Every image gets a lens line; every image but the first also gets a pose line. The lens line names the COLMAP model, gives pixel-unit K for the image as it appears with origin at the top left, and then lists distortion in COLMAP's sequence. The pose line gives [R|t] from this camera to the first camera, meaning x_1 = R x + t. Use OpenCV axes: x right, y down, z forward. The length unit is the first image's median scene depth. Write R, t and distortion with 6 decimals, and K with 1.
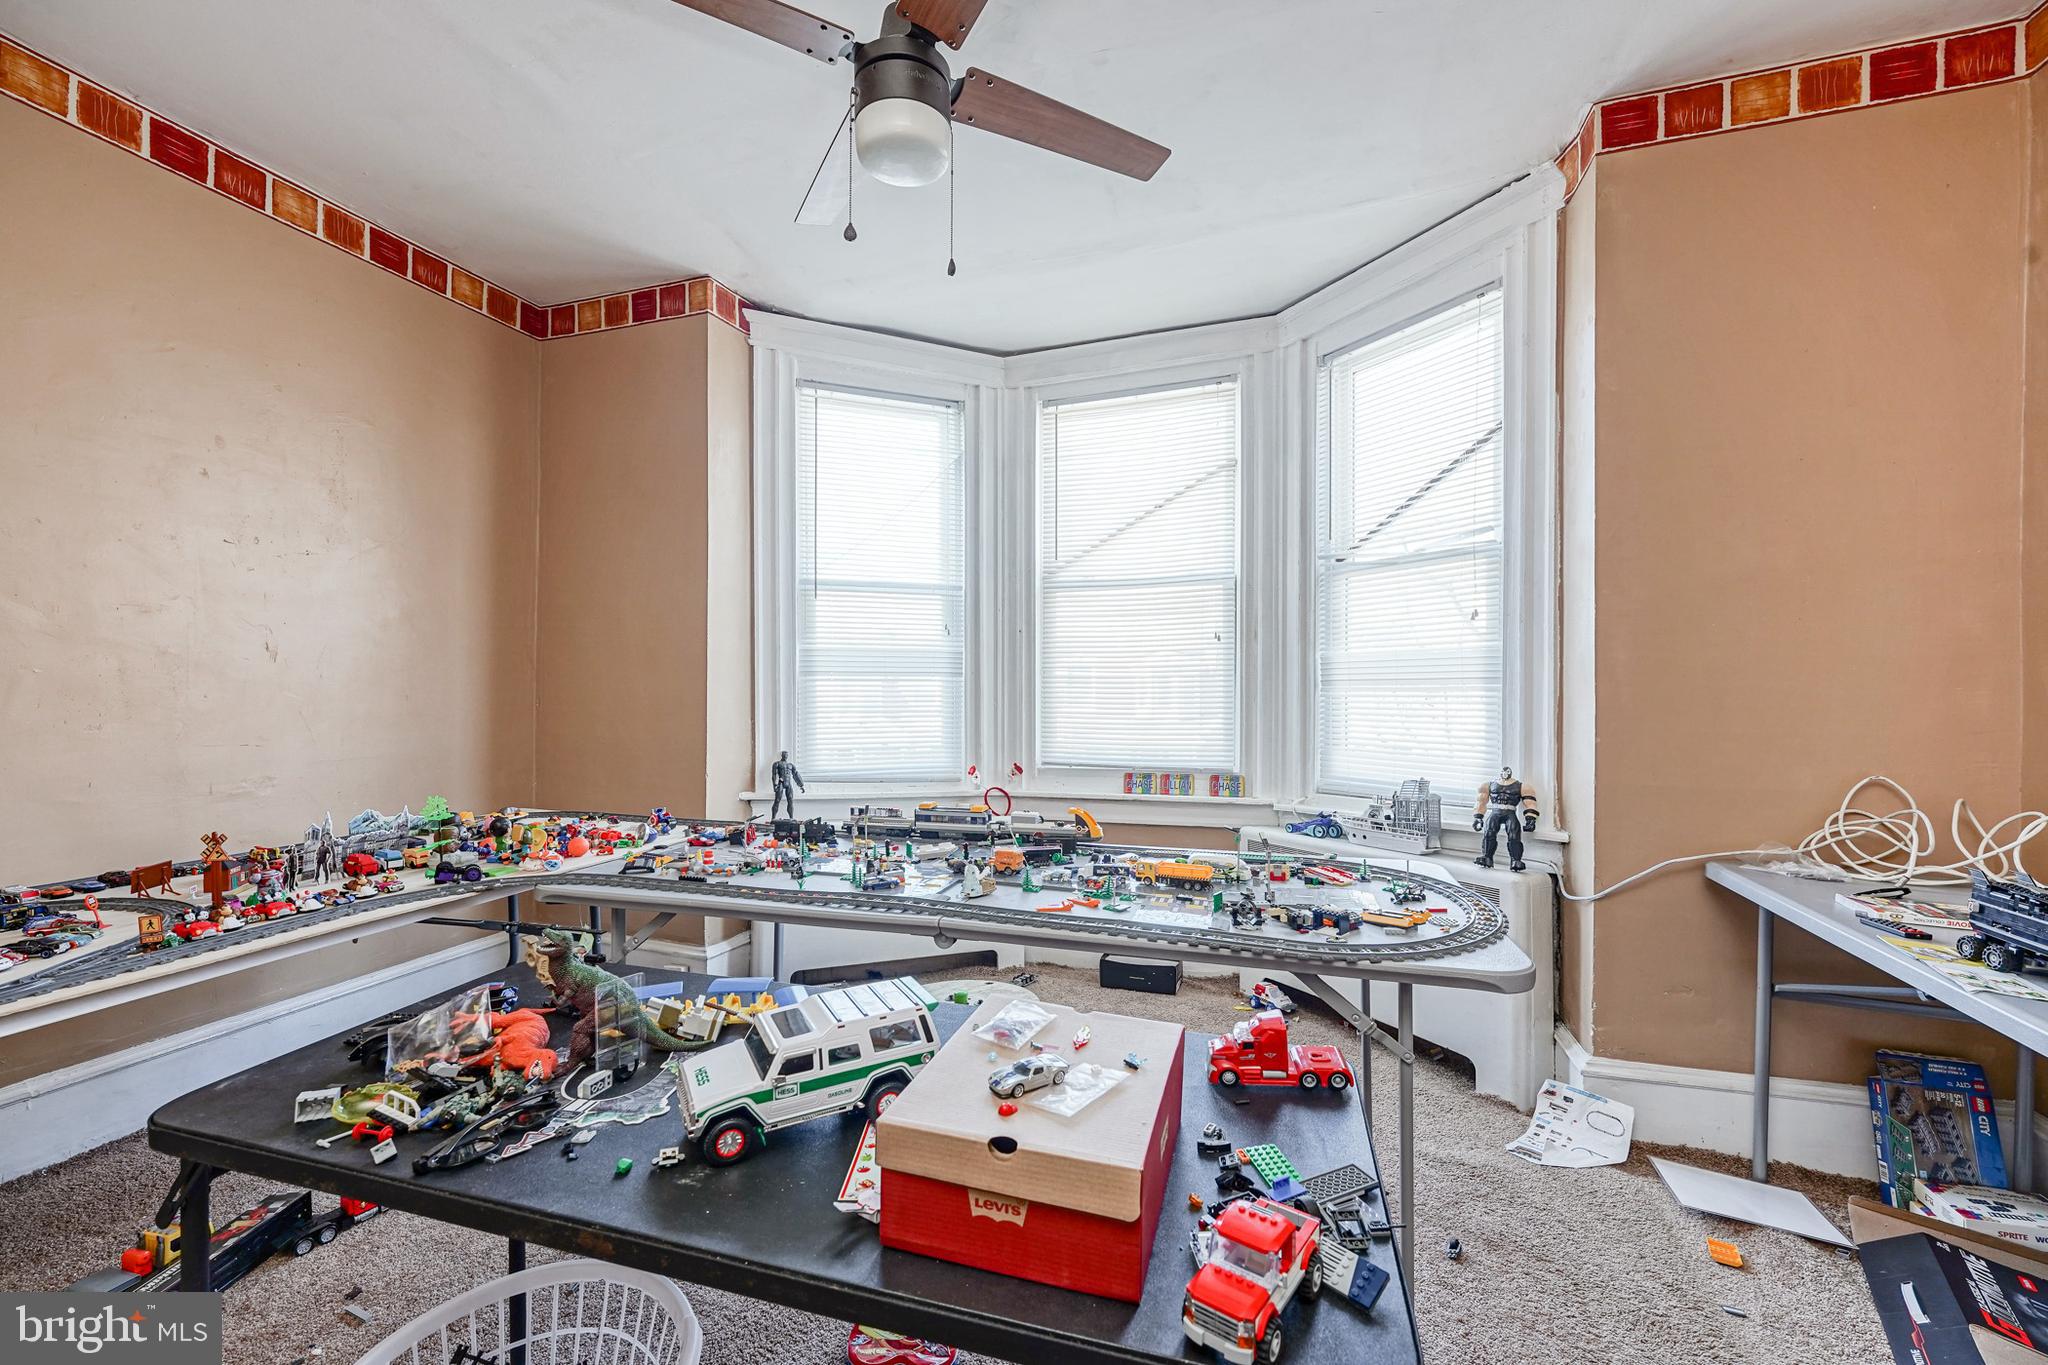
lens RADIAL K [[846.3, 0, 1017.7], [0, 846.3, 684.4], [0, 0, 1]] dist [-0.000431, -0.000013]
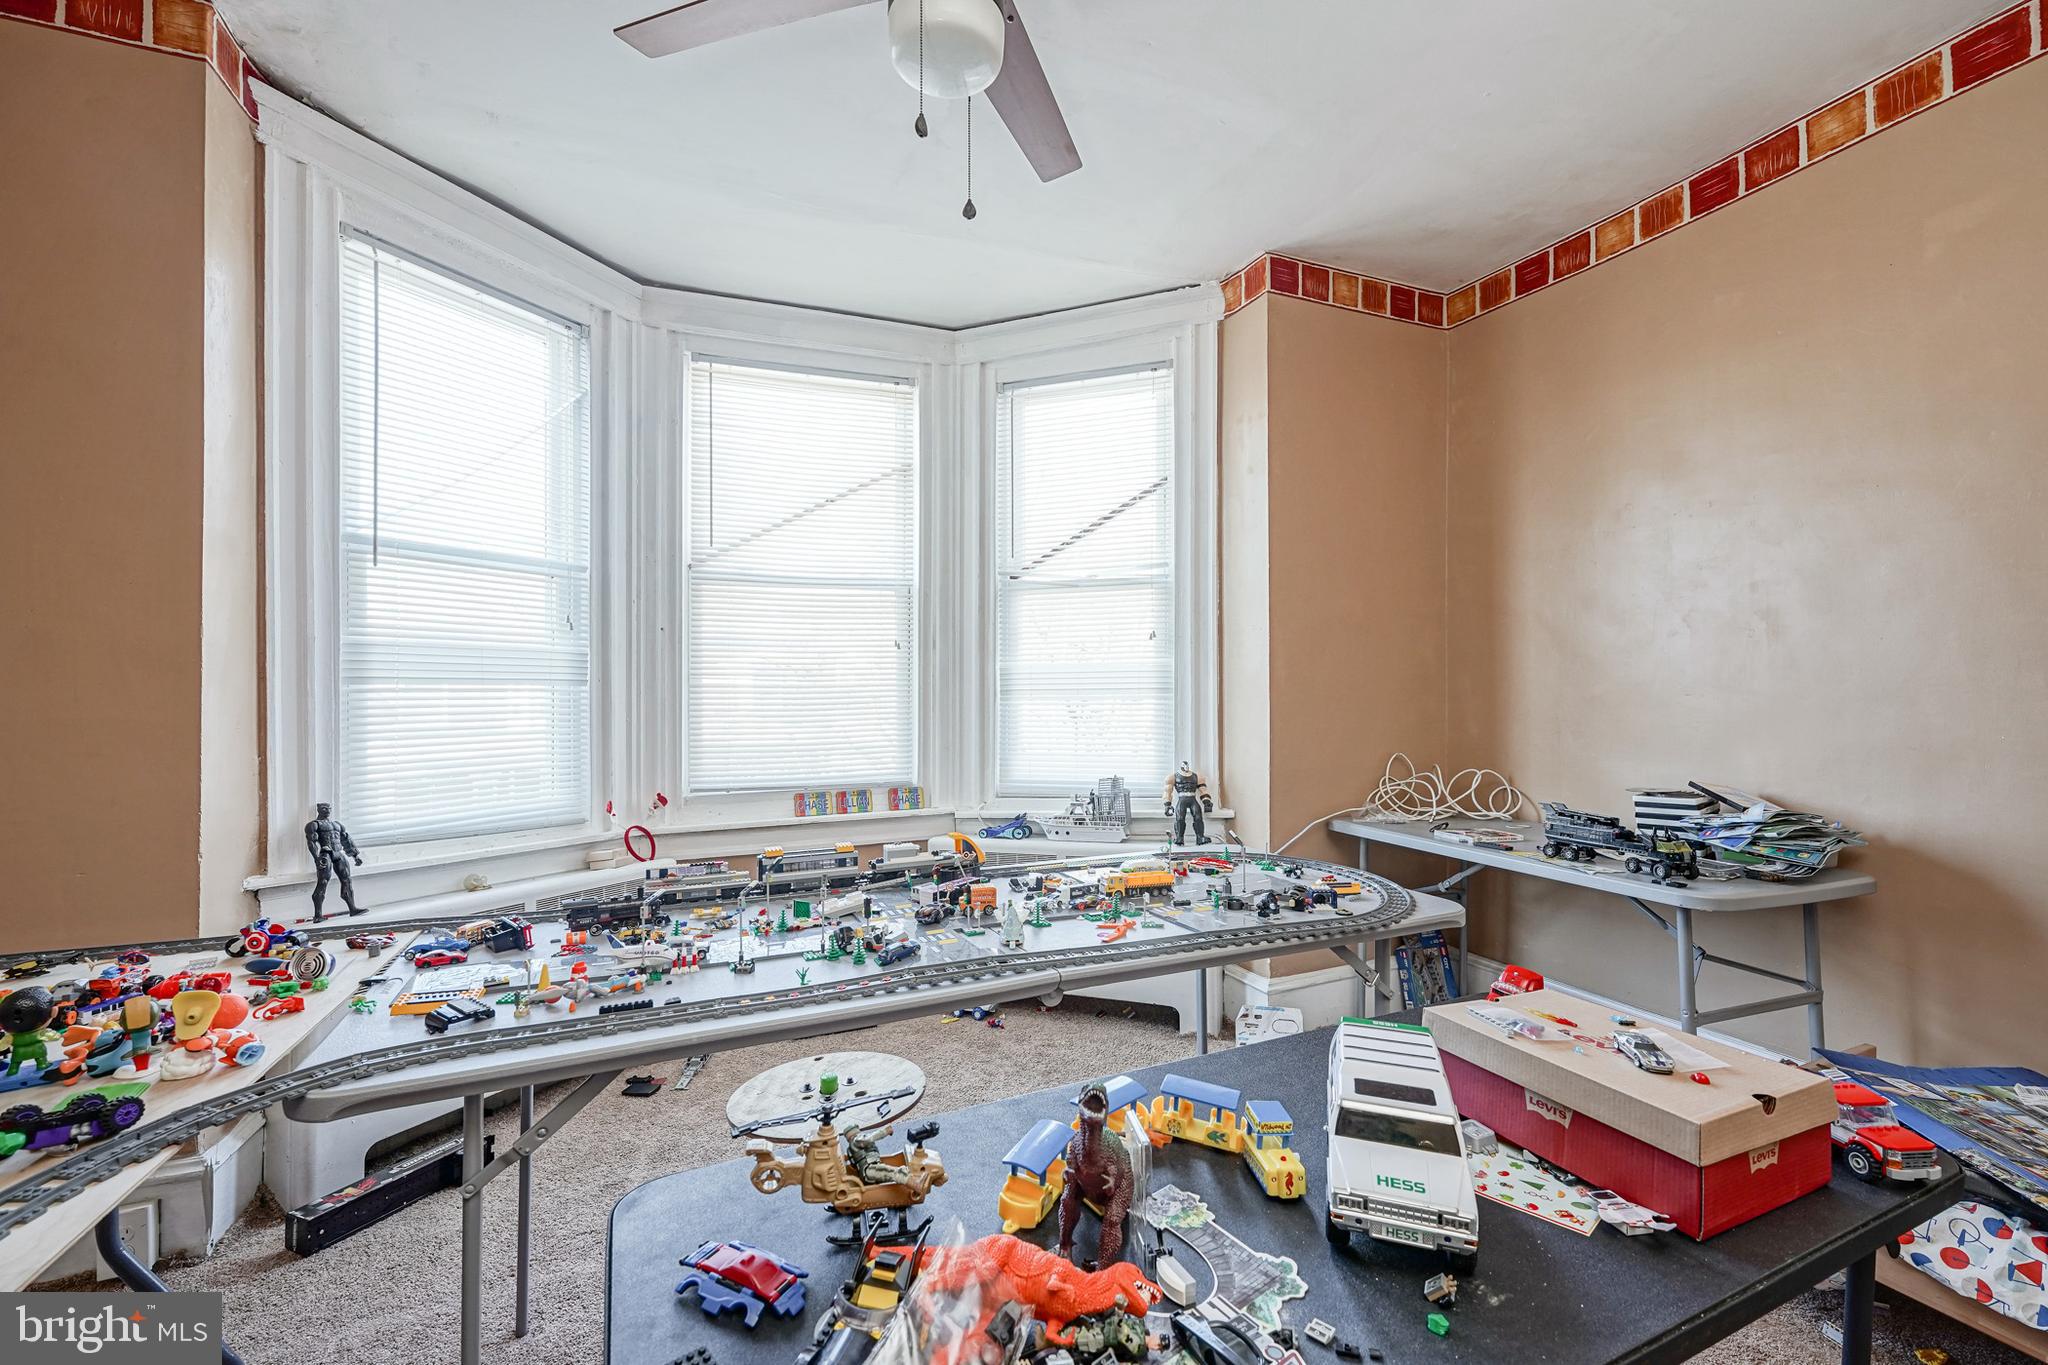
lens RADIAL K [[872.9, 0, 1024.0], [0, 872.9, 682.5], [0, 0, 1]] dist [-0.000958, 0.000122]
pose [[0.738122, 0.003783, 0.674656, -0.311958], [0.002278, 0.999965, -0.008099, -0.004750], [-0.674663, 0.007515, 0.738088, 0.157540]]
